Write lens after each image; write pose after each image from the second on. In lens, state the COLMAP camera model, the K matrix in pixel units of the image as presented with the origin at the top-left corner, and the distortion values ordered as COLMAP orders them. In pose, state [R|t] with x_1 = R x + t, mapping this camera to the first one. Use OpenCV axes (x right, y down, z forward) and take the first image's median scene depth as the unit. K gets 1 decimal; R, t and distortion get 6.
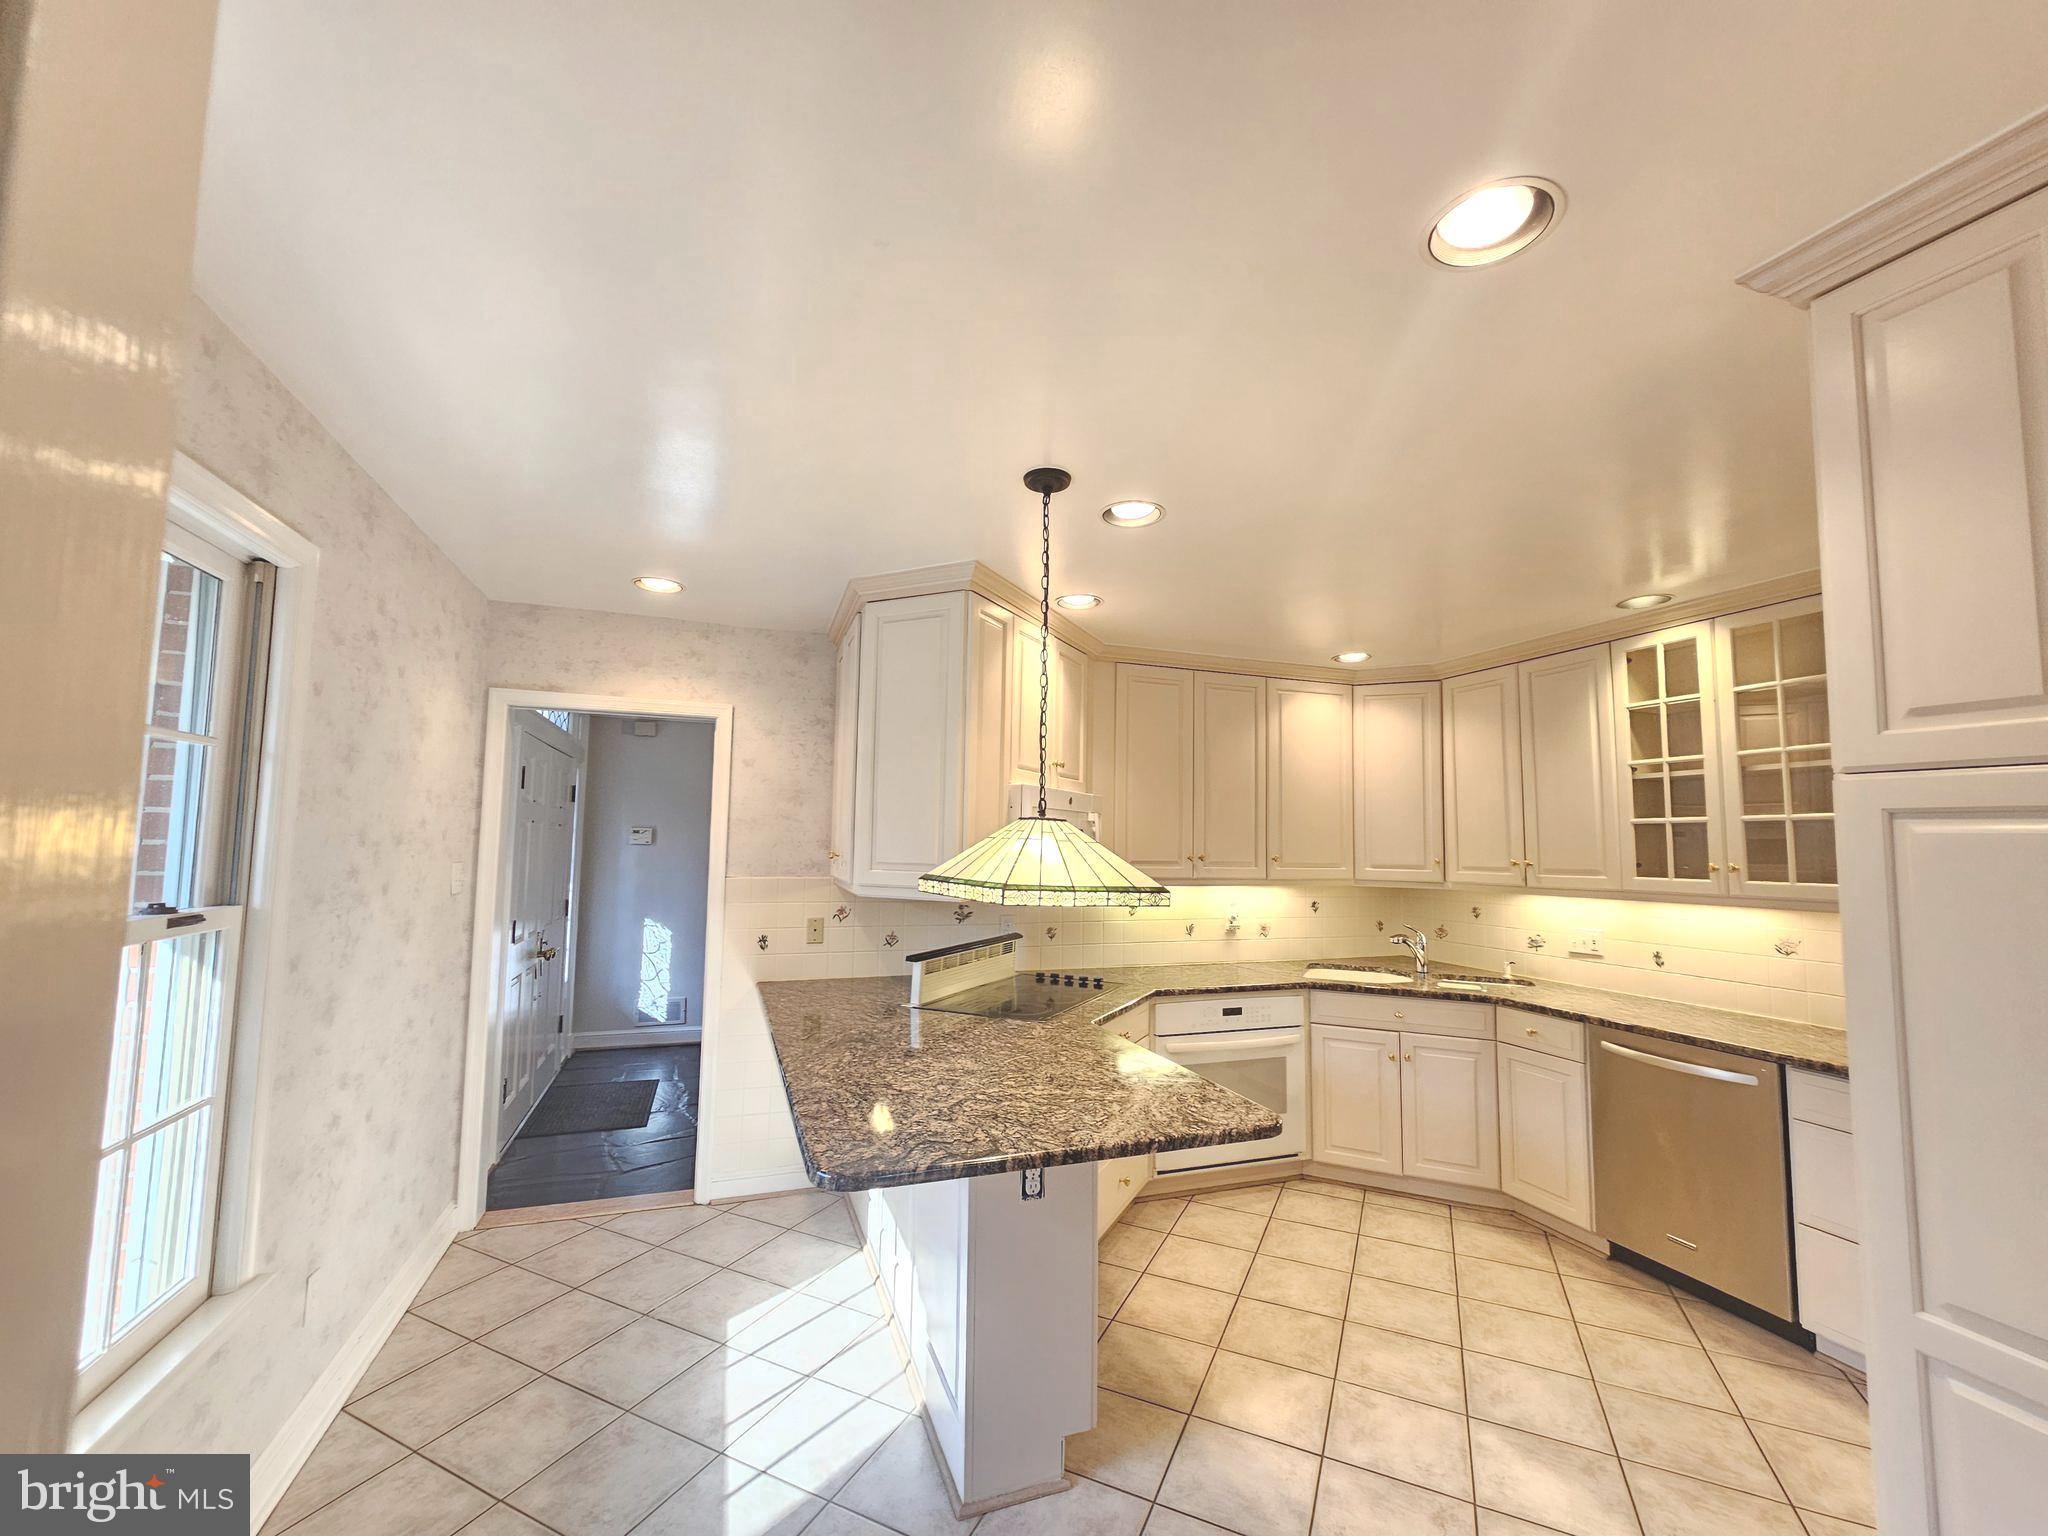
lens RADIAL K [[832.3, 0, 1021.3], [0, 832.3, 778.0], [0, 0, 1]] dist [-0.000185, 0.000004]
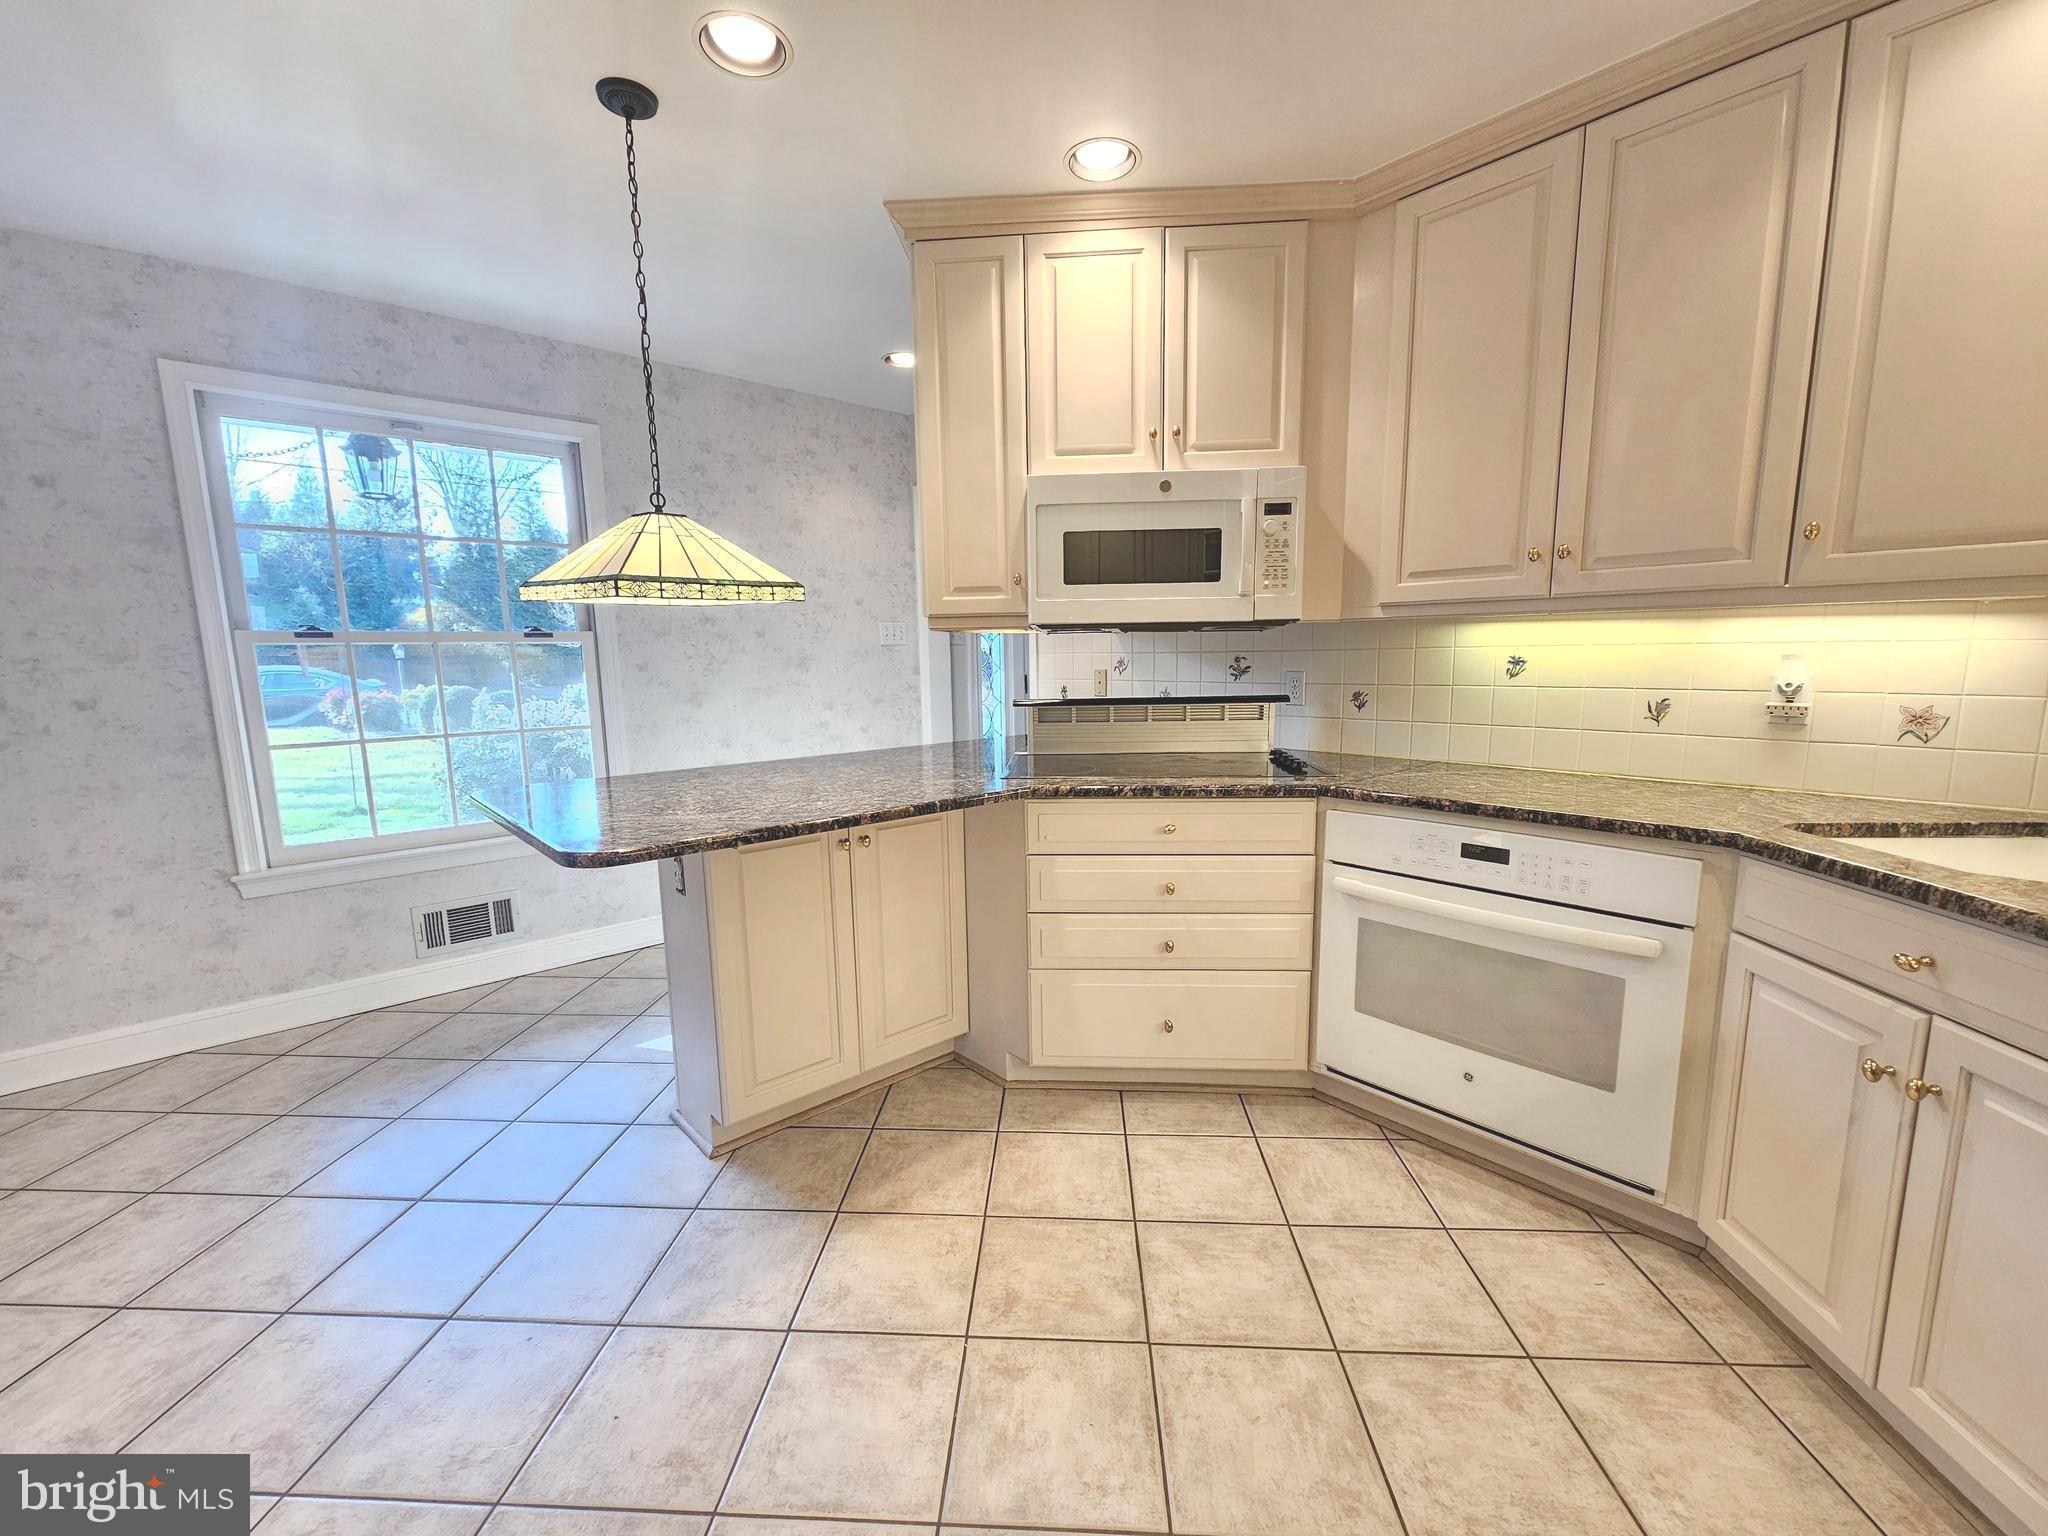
lens RADIAL K [[835.2, 0, 1021.5], [0, 835.2, 777.9], [0, 0, 1]] dist [-0.000740, 0.000301]
pose [[0.374938, 0.116849, -0.919656, 0.660254], [0.094324, 0.982068, 0.163234, 0.136913], [0.922239, -0.147948, 0.357193, 0.613545]]
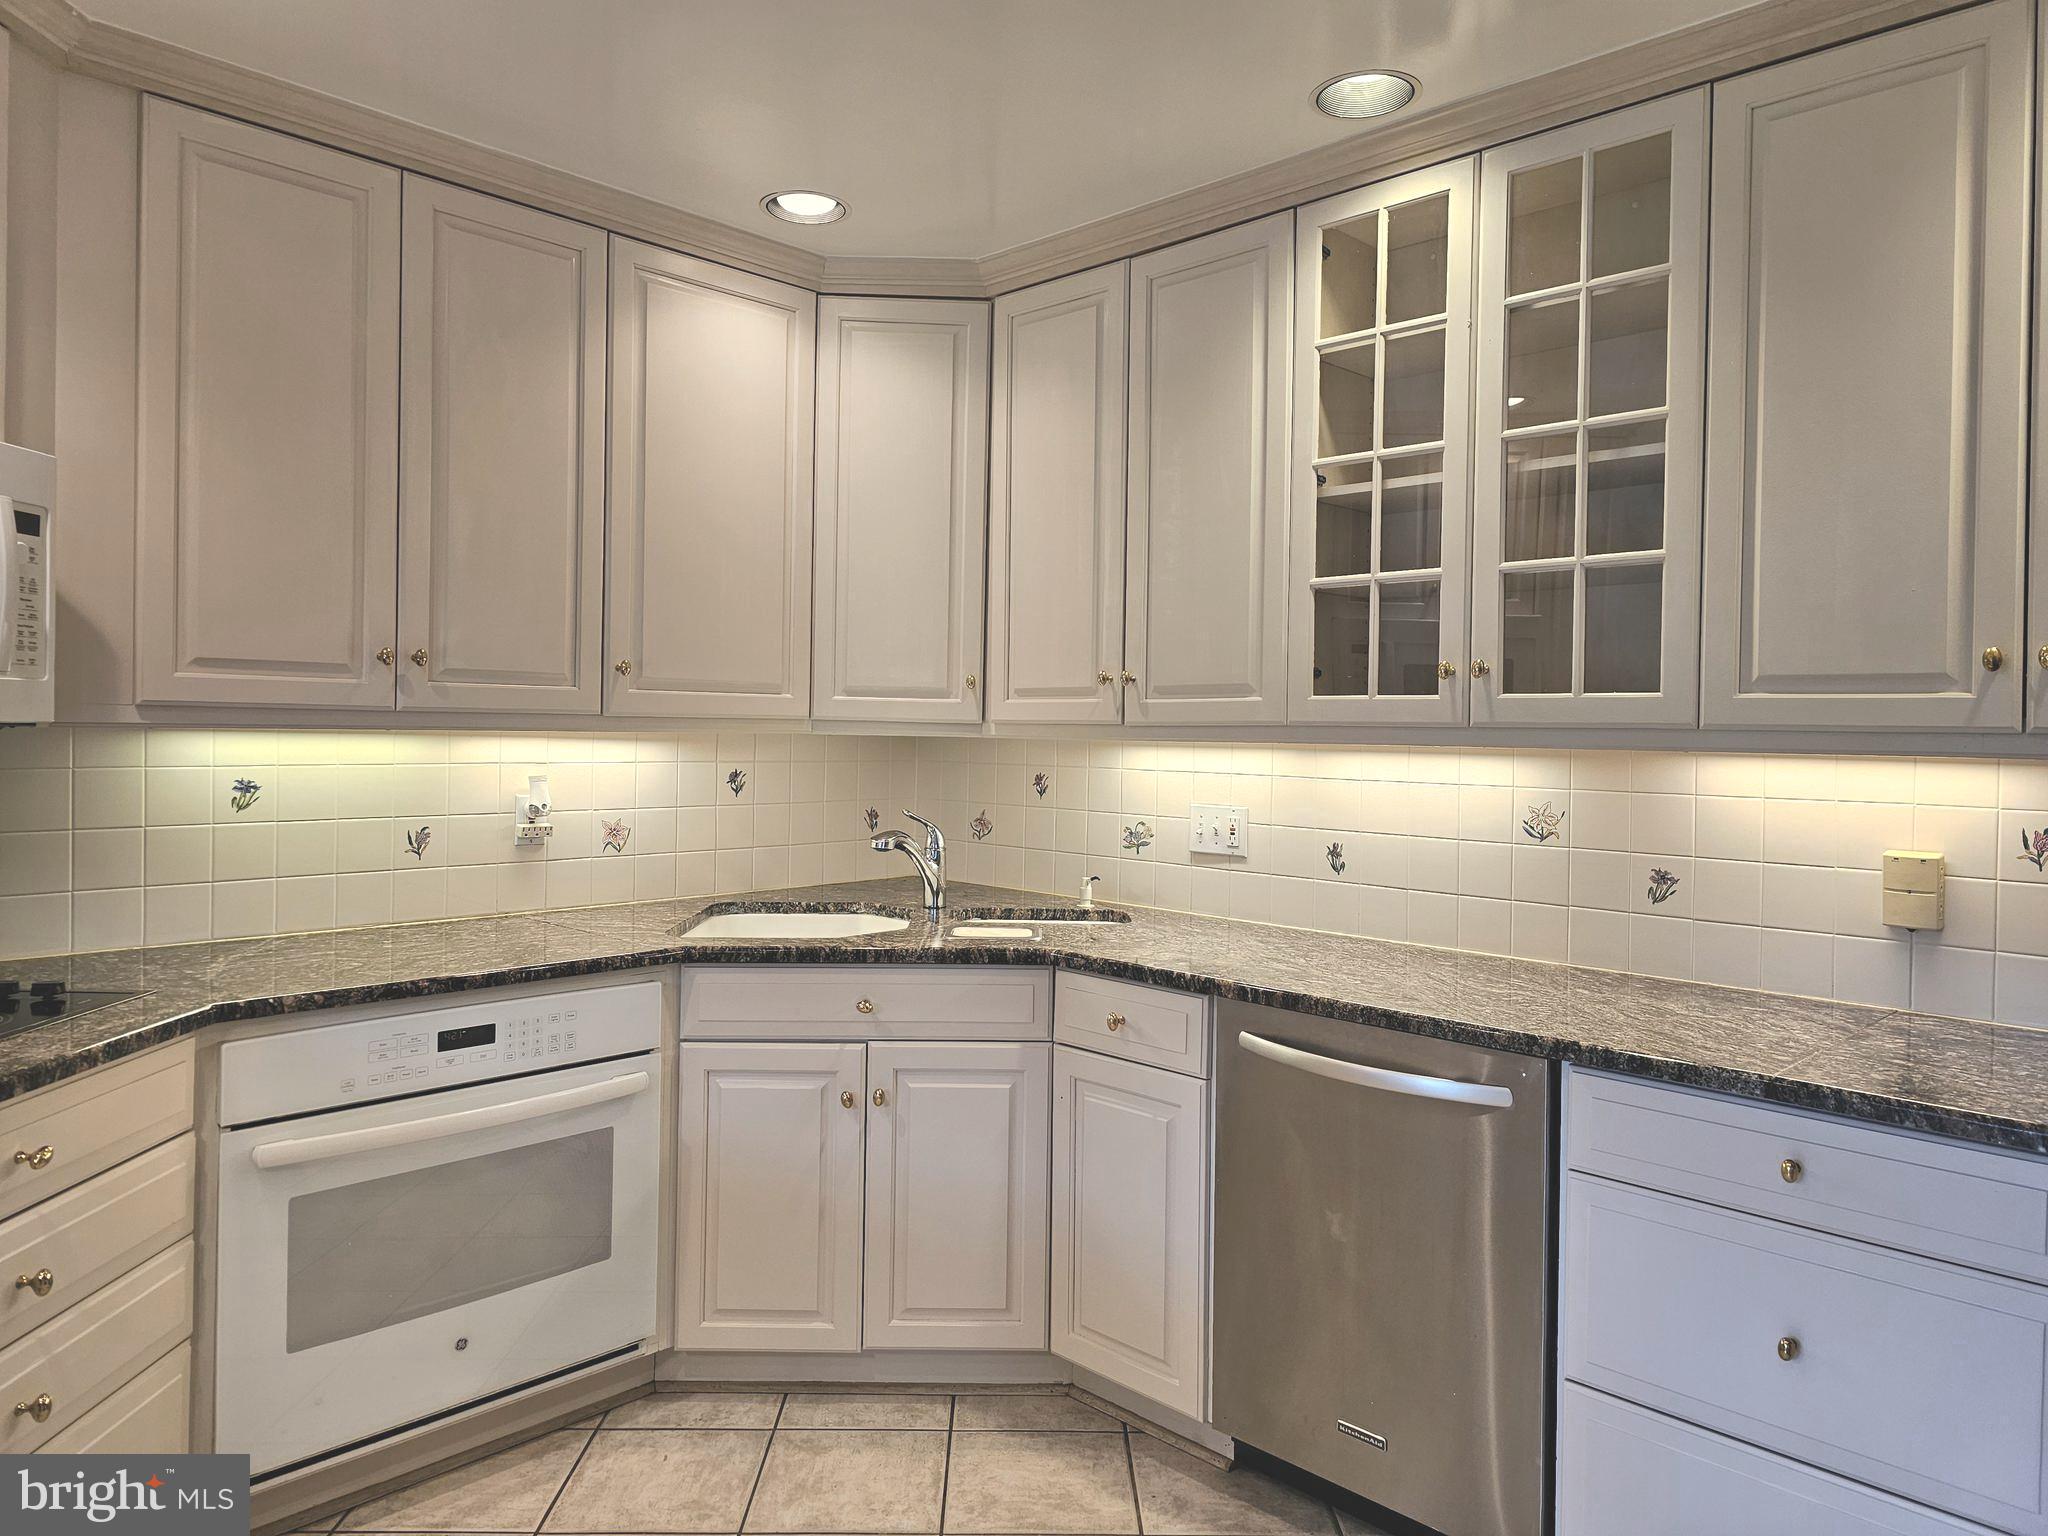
lens RADIAL K [[1367.9, 0, 1031.8], [0, 1367.9, 733.9], [0, 0, 1]] dist [0.082291, -0.084576]
pose [[0.897165, -0.003141, 0.441684, 0.220732], [-0.038334, 0.995648, 0.084946, 0.076466], [-0.440029, -0.093142, 0.893140, 0.331658]]
